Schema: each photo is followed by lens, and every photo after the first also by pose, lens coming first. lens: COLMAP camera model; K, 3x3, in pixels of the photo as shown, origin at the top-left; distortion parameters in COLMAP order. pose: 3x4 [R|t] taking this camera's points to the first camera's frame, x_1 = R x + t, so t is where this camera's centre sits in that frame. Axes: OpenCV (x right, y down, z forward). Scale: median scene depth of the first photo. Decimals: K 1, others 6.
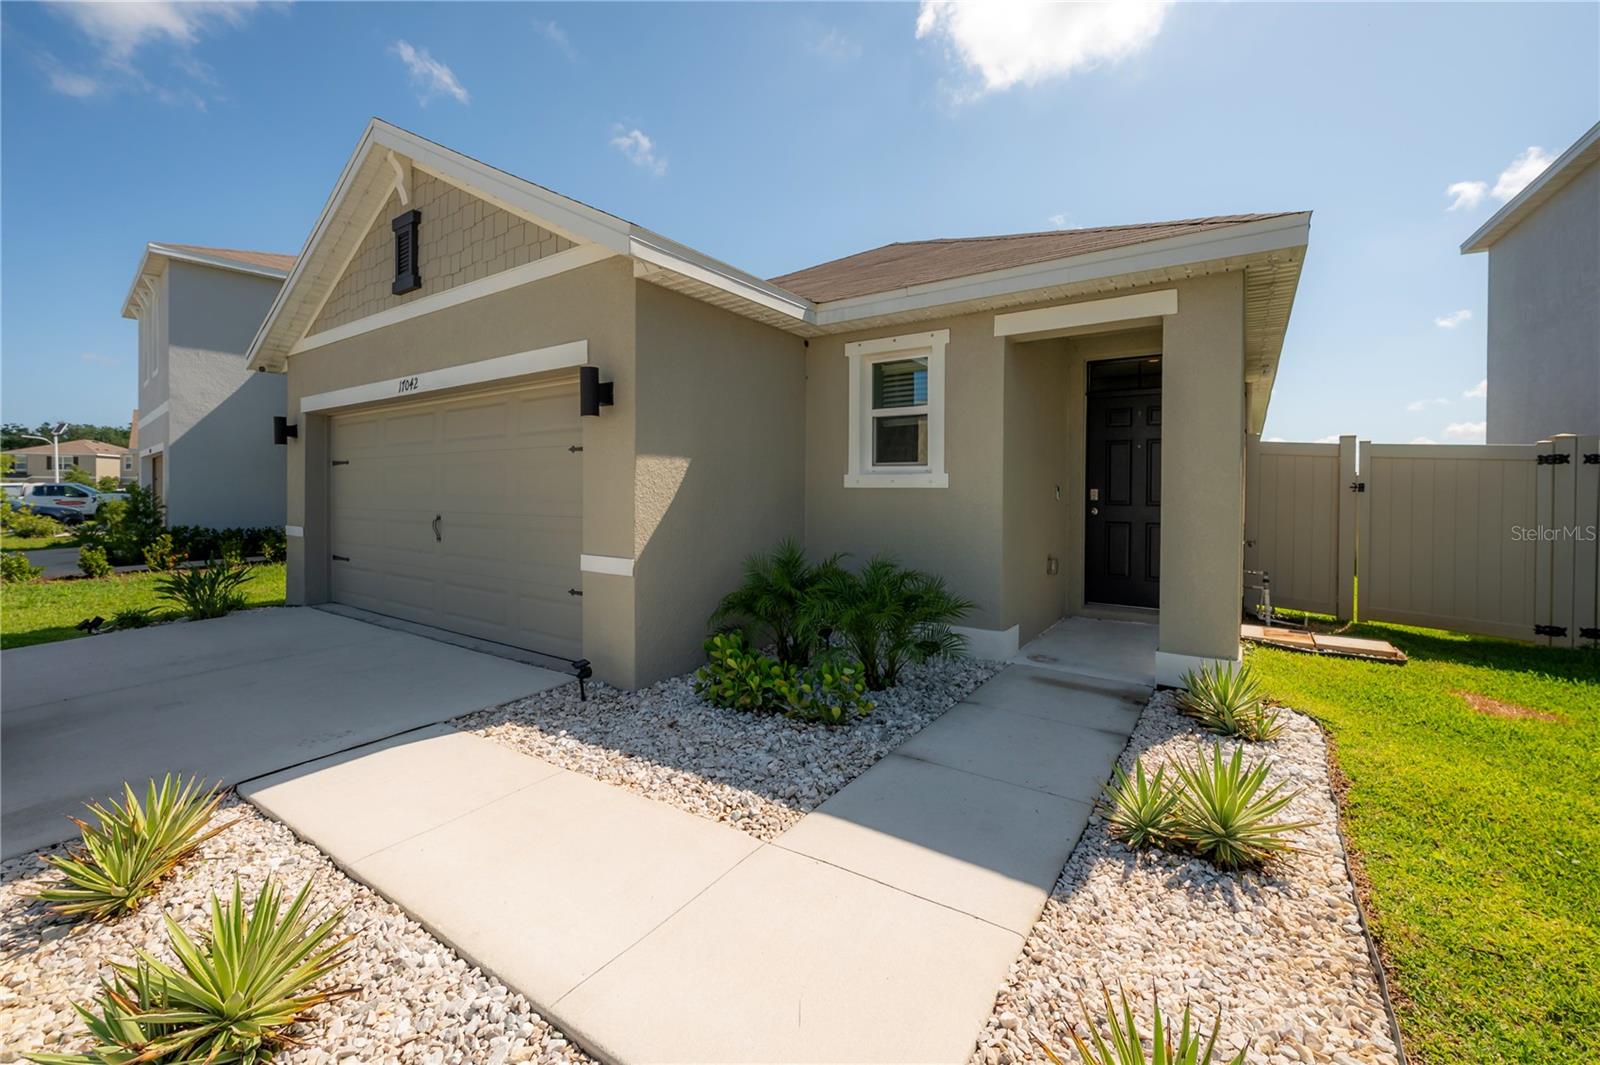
lens RADIAL K [[635.9, 0, 808.2], [0, 635.9, 498.4], [0, 0, 1]] dist [-0.001622, 0.000016]
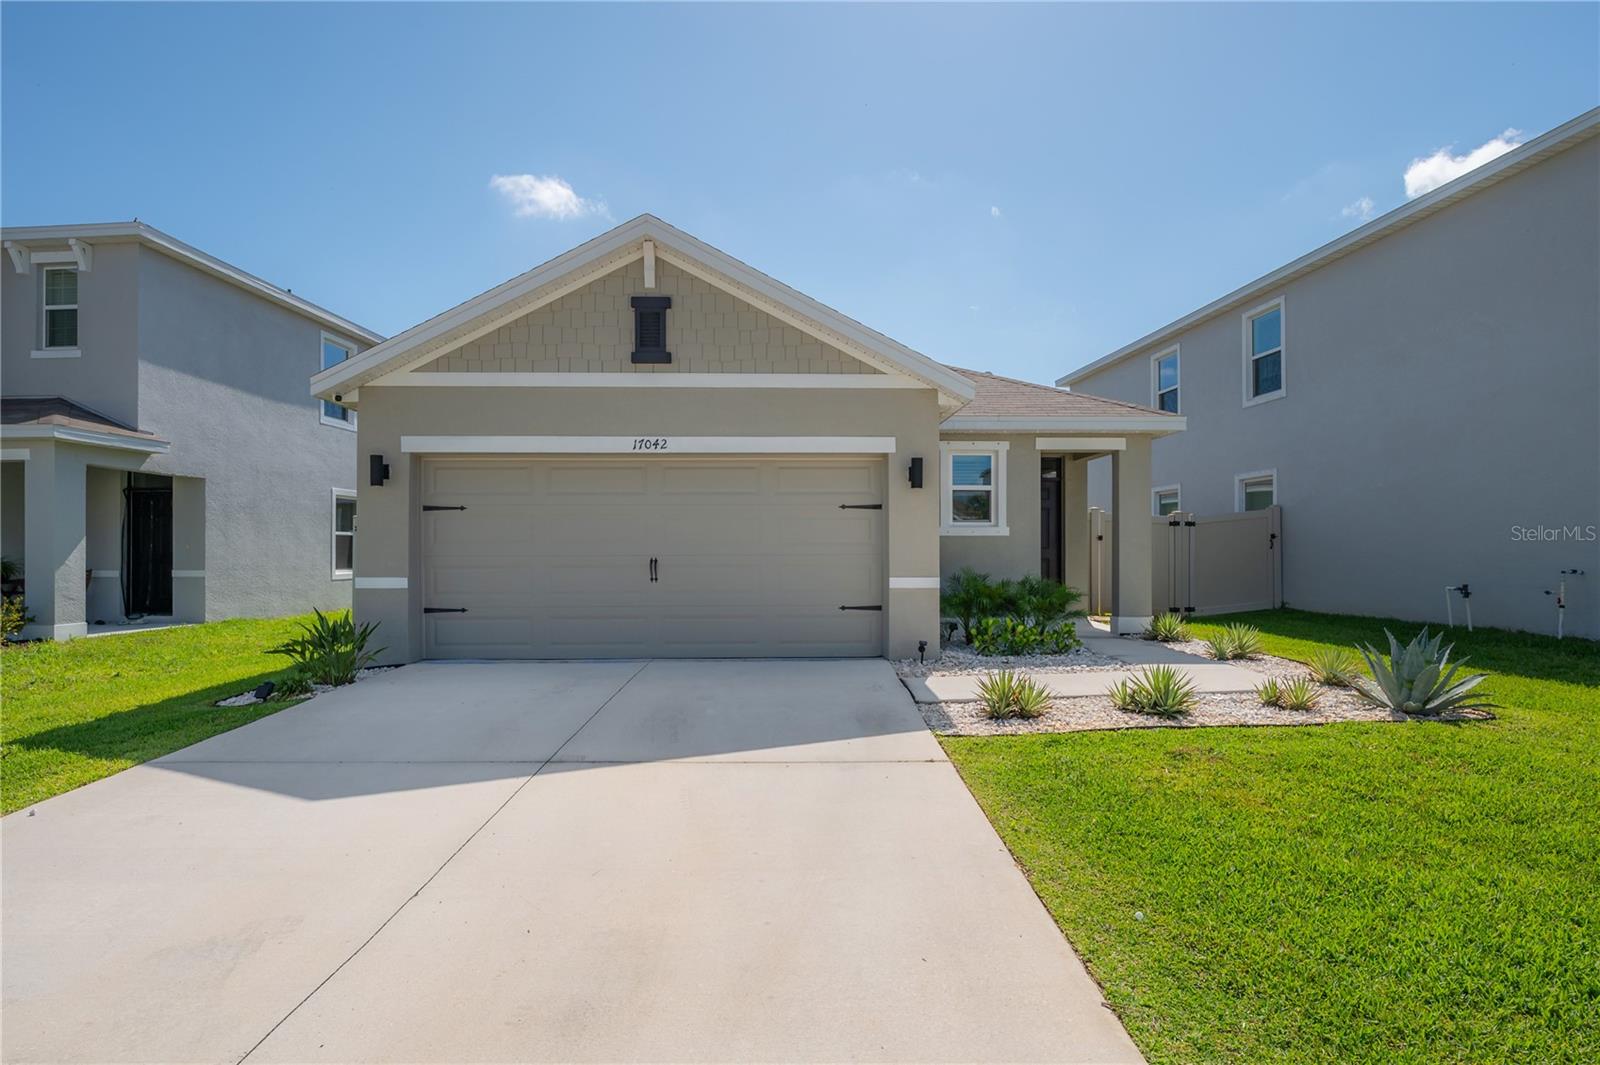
lens RADIAL K [[776.0, 0, 775.5], [0, 776.0, 555.7], [0, 0, 1]] dist [0.000375, -0.000192]
pose [[0.818575, -0.008830, 0.574331, -1.279692], [0.011928, 0.999928, -0.001627, 0.028331], [-0.574275, 0.008182, 0.818621, -0.282046]]
